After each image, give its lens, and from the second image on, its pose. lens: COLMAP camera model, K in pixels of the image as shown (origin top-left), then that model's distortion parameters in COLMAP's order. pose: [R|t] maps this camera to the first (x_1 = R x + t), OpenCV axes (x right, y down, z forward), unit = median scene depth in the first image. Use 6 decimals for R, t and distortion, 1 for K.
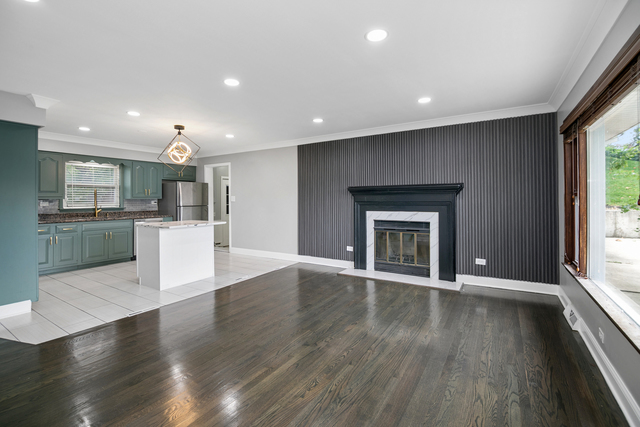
lens RADIAL K [[291.8, 0, 311.5], [0, 291.8, 196.6], [0, 0, 1]] dist [0.000082, -0.000051]
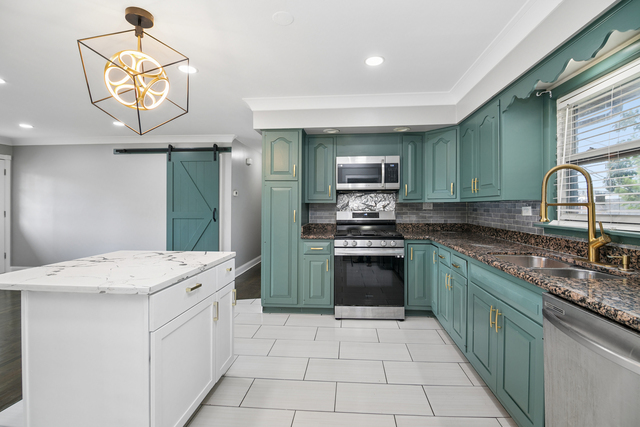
lens RADIAL K [[283.8, 0, 322.2], [0, 283.8, 210.7], [0, 0, 1]] dist [0.000066, 0.000077]
pose [[-0.879041, 0.010434, -0.476632, -0.362719], [0.006809, 0.999933, 0.009333, 0.015596], [0.476698, 0.004959, -0.879053, 1.100927]]
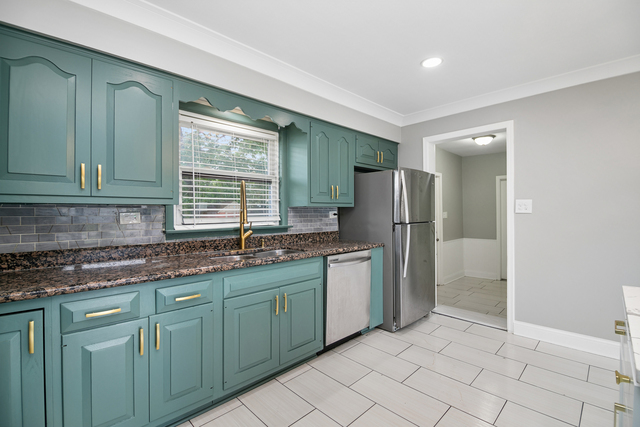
lens RADIAL K [[283.8, 0, 322.2], [0, 283.8, 210.7], [0, 0, 1]] dist [0.000066, 0.000077]
pose [[0.976598, -0.002245, -0.215062, -0.526532], [0.003307, 0.999984, 0.004578, 0.012713], [0.215048, -0.005182, 0.976590, 0.613626]]
